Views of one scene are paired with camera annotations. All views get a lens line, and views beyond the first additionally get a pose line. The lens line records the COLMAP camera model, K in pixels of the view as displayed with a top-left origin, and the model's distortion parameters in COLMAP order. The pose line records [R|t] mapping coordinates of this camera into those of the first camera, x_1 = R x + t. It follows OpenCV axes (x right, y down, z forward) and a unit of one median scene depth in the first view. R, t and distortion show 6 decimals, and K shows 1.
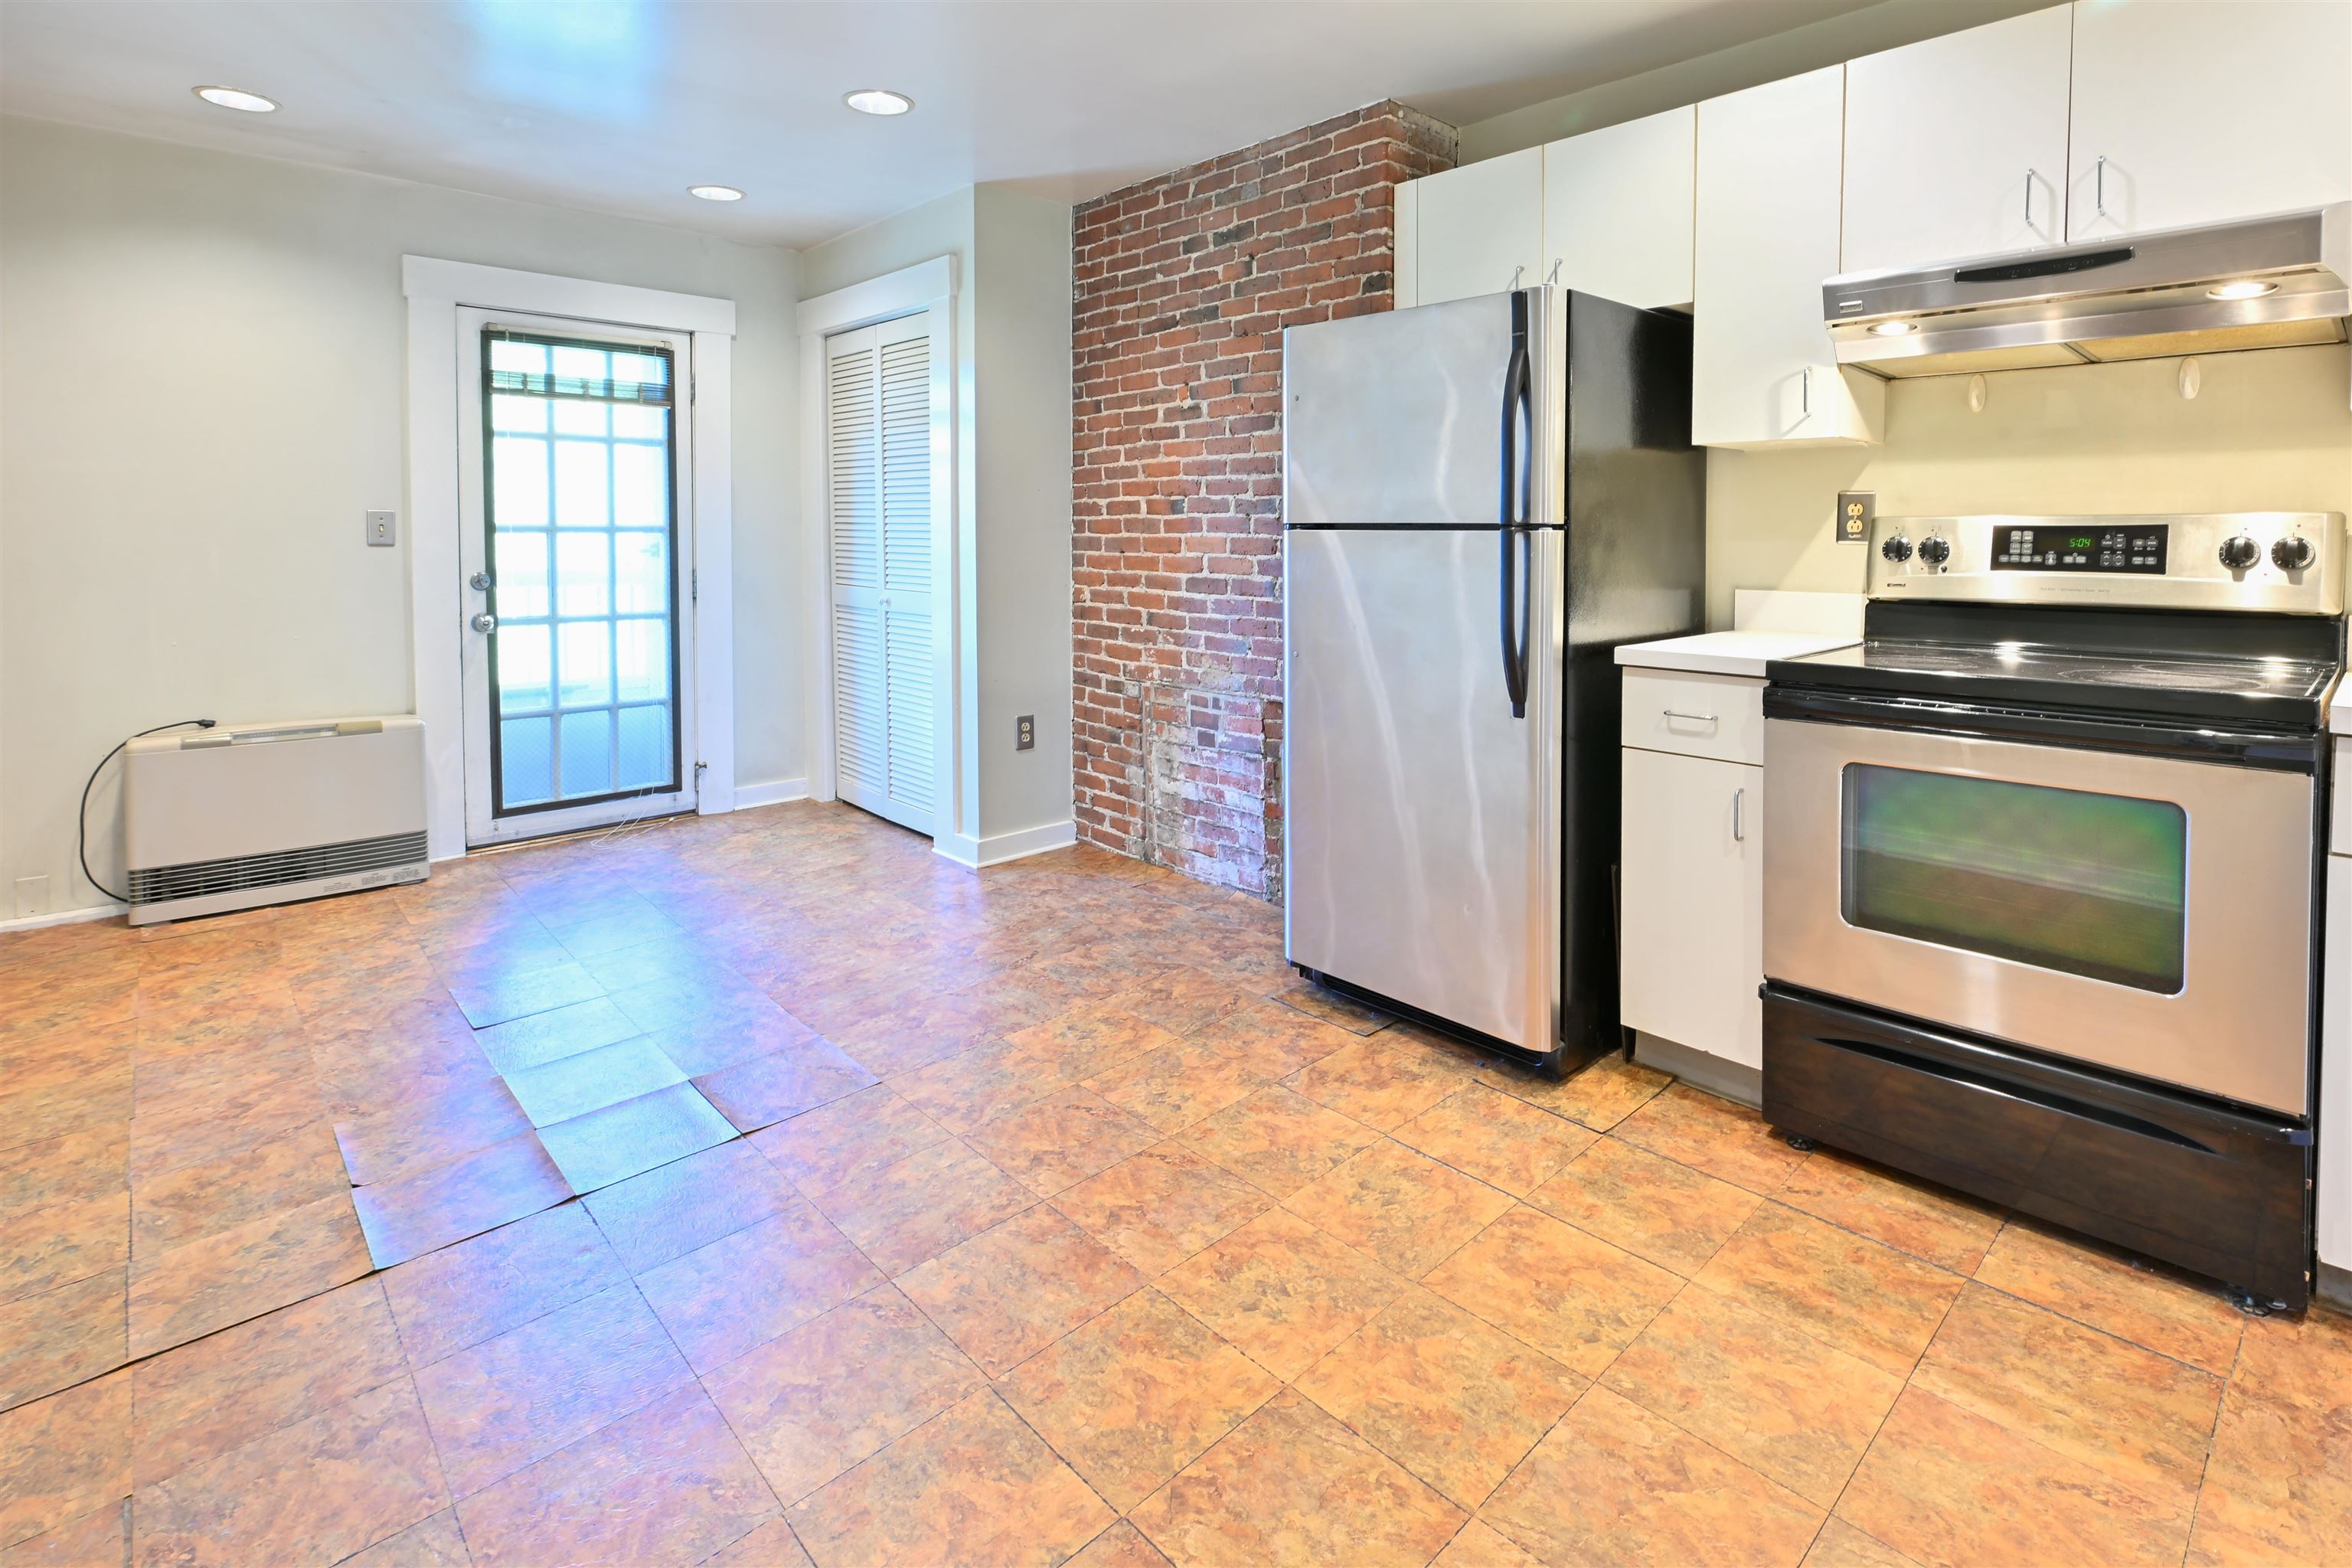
lens RADIAL K [[1162.5, 0, 1172.3], [0, 1162.5, 541.8], [0, 0, 1]] dist [-0.003418, -0.000895]
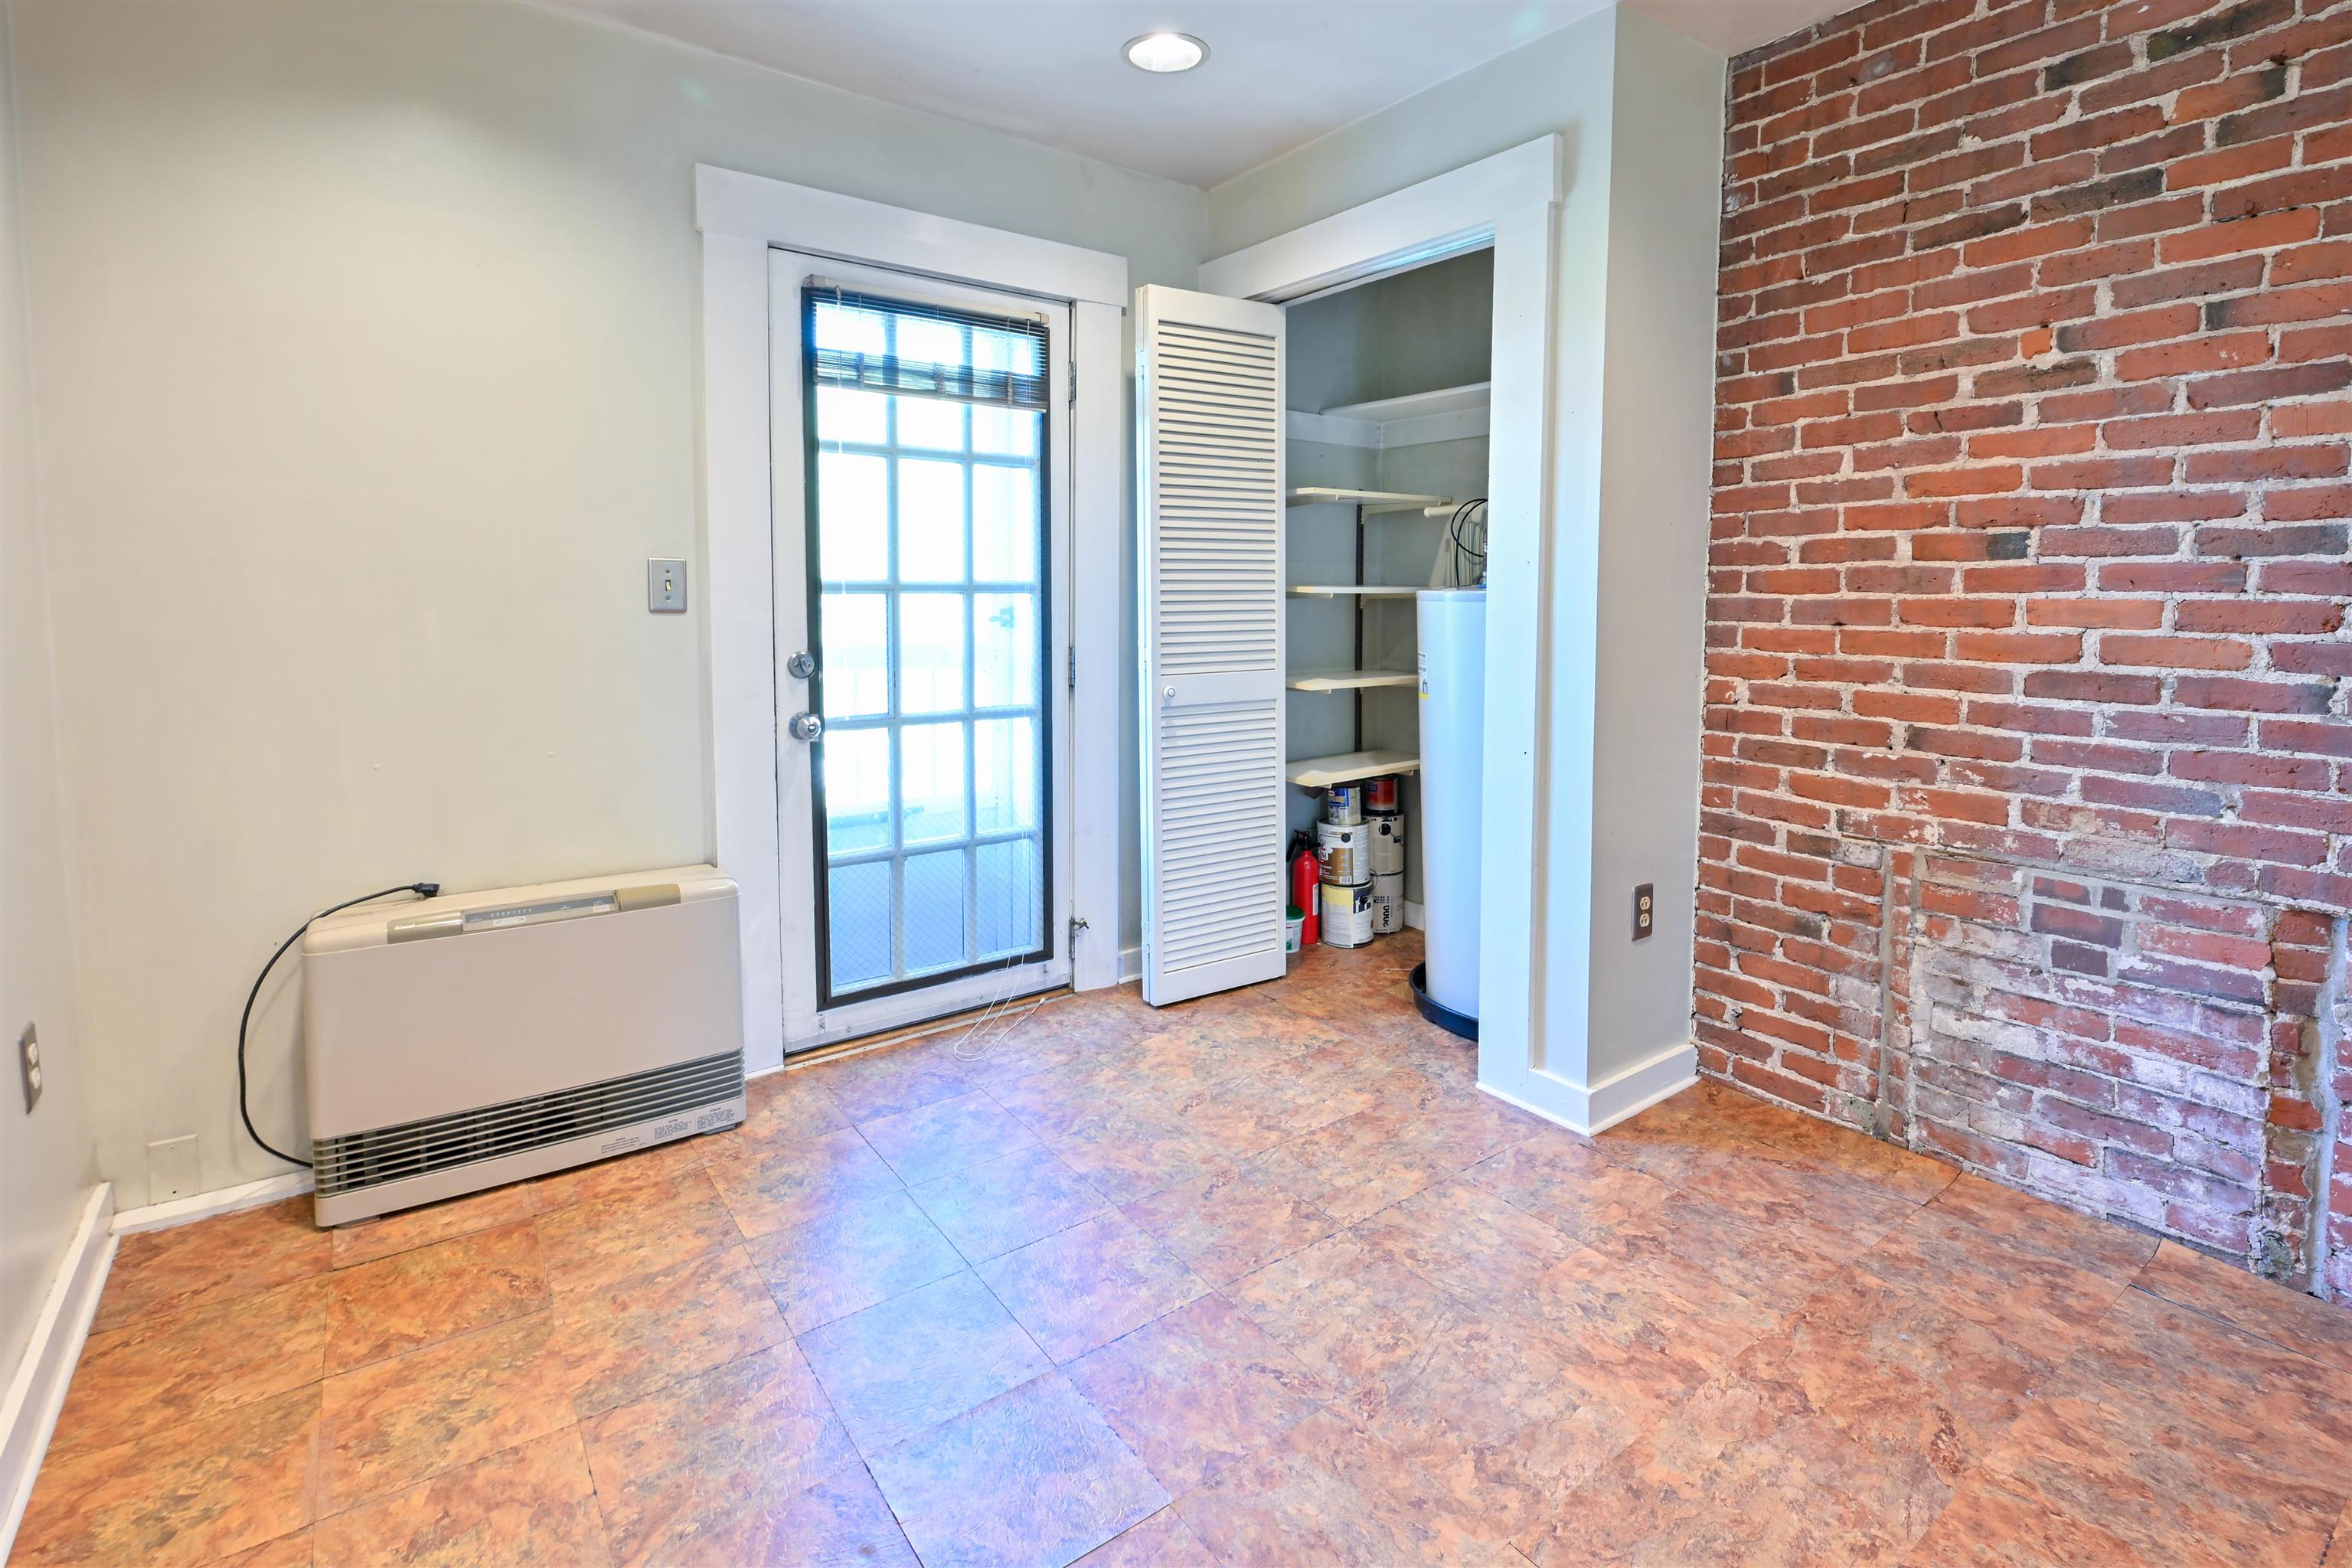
lens RADIAL K [[1162.5, 0, 1206.5], [0, 1162.5, 636.0], [0, 0, 1]] dist [-0.003418, -0.000895]
pose [[0.994916, 0.003445, -0.100653, -0.330639], [-0.000731, 0.999636, 0.026985, -0.001194], [0.100710, -0.026774, 0.994556, 0.398021]]
